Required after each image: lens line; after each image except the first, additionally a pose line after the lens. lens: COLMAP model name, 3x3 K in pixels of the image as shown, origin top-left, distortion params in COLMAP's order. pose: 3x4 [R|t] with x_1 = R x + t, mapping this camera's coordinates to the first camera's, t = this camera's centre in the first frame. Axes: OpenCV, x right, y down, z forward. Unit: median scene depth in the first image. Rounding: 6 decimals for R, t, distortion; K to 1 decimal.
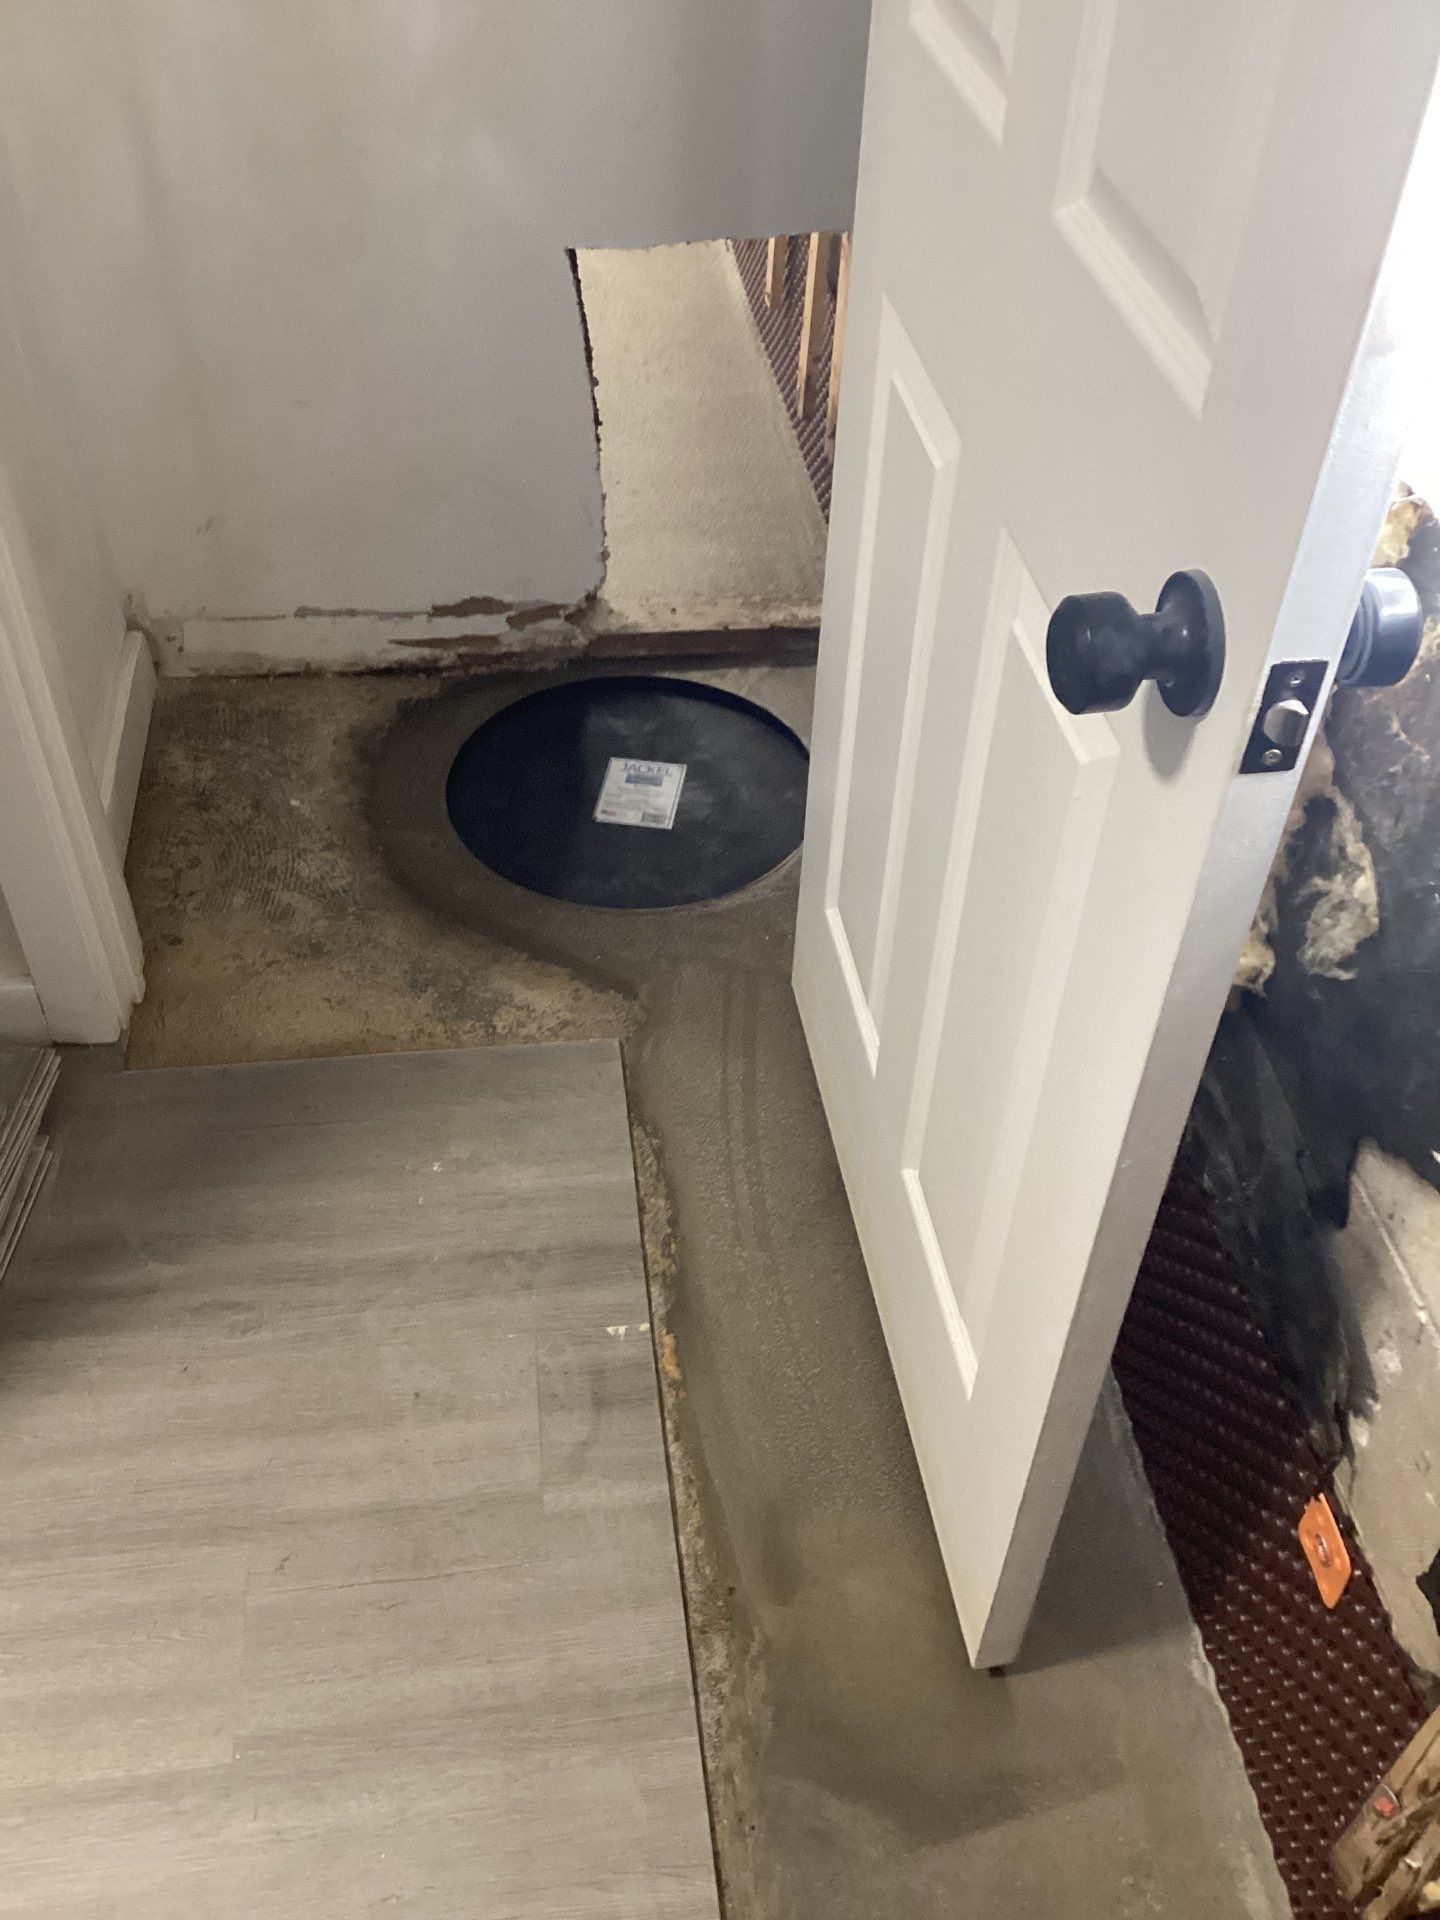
lens RADIAL K [[1729.6, 0, 748.5], [0, 1729.6, 954.8], [0, 0, 1]] dist [0.101432, -0.174347]
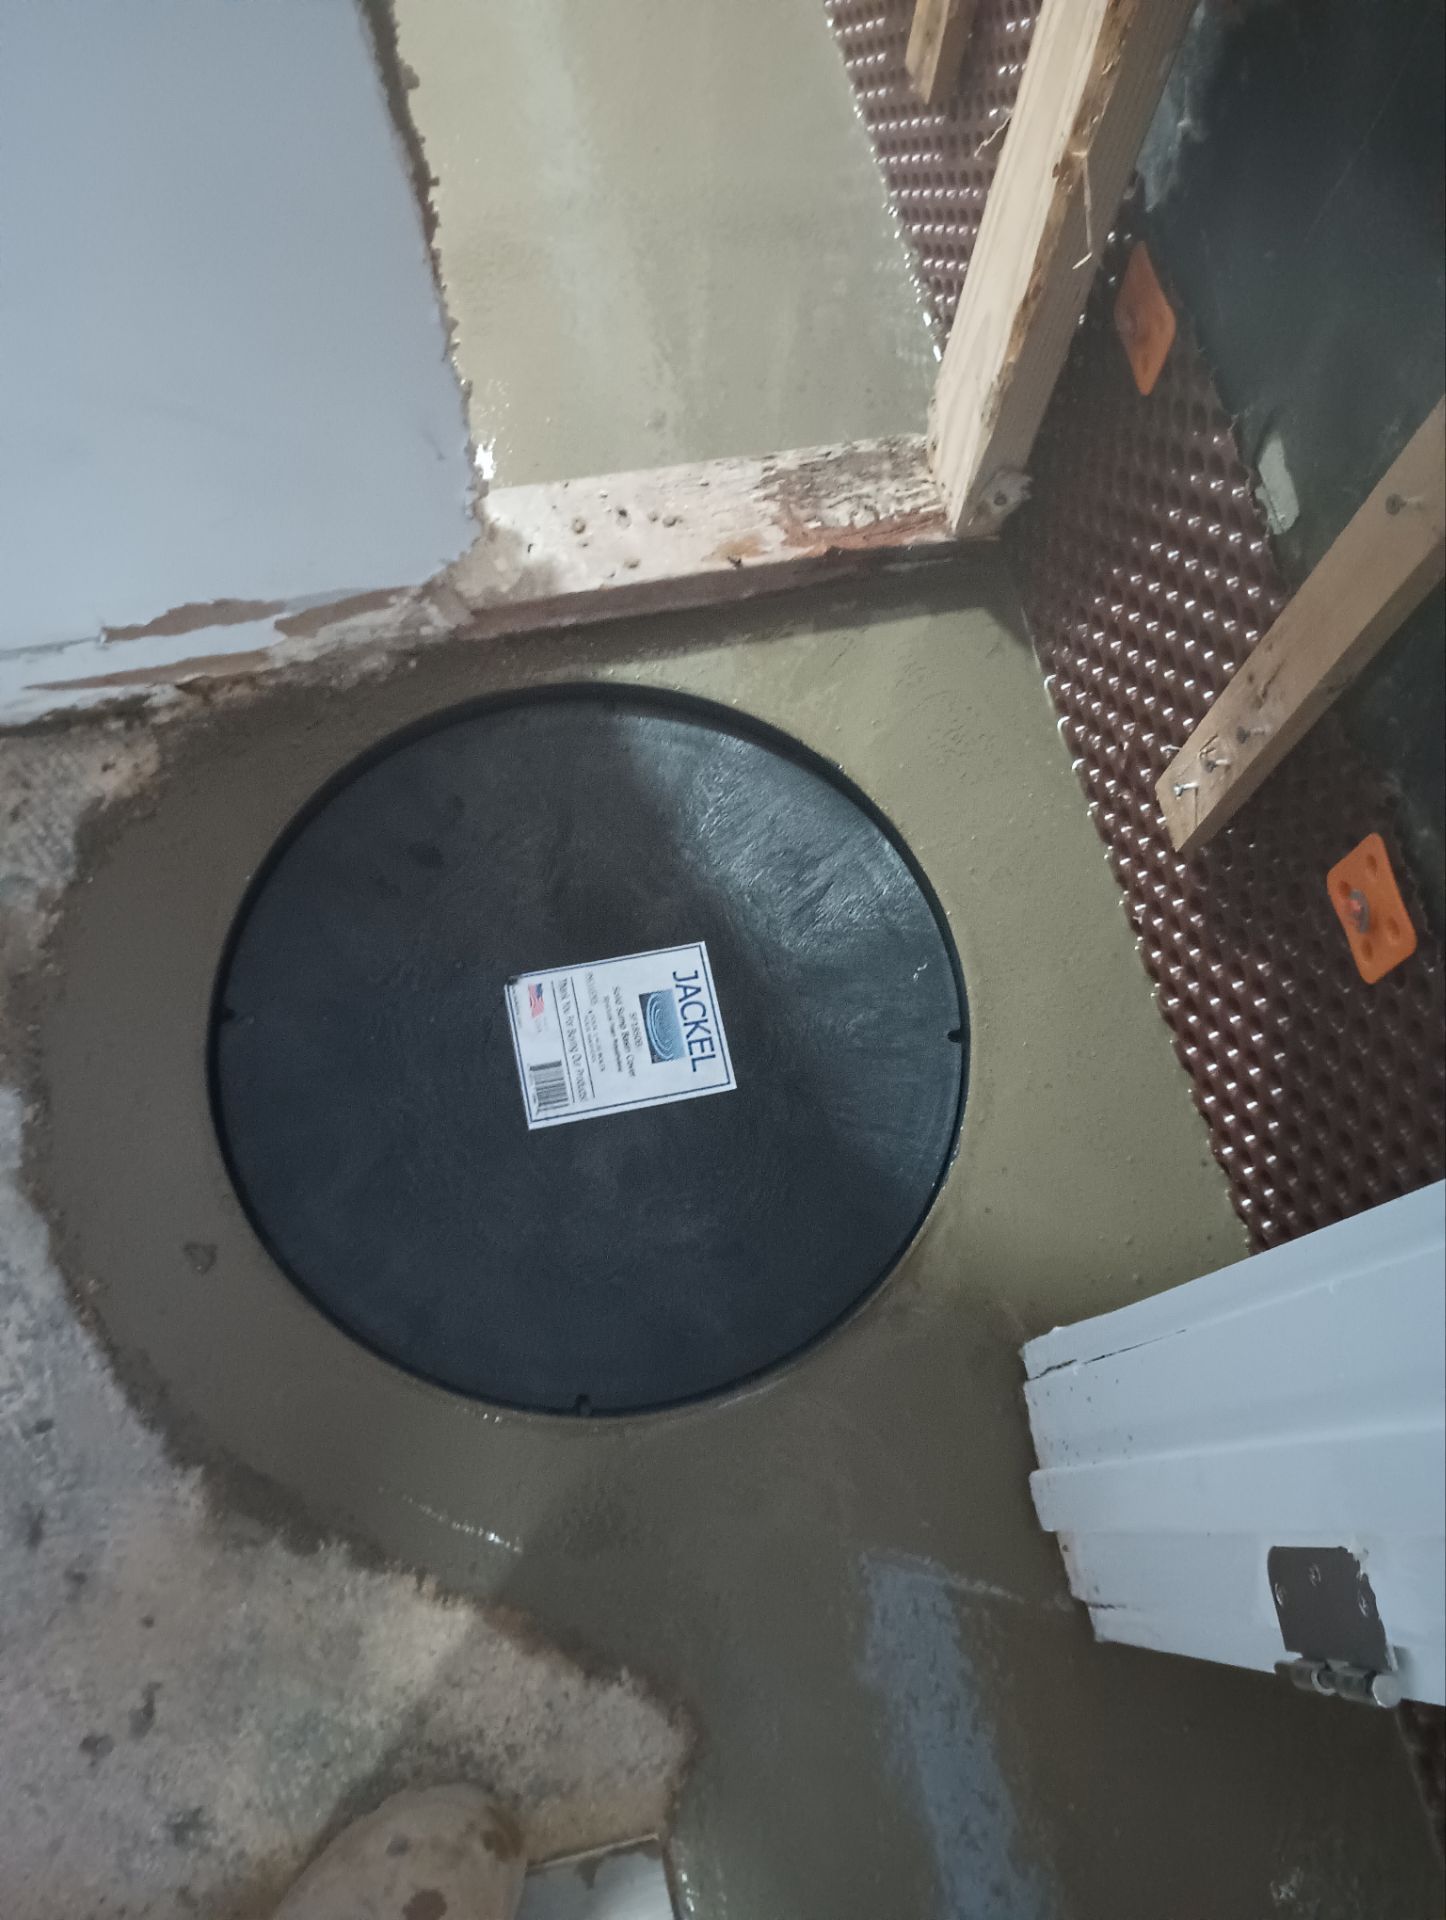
lens RADIAL K [[1591.0, 0, 732.5], [0, 1591.0, 965.6], [0, 0, 1]] dist [0.066984, -0.078134]
pose [[0.995455, -0.074350, 0.059516, -0.061305], [0.039232, 0.889574, 0.455104, -0.366224], [-0.086780, -0.450701, 0.888447, 0.693977]]
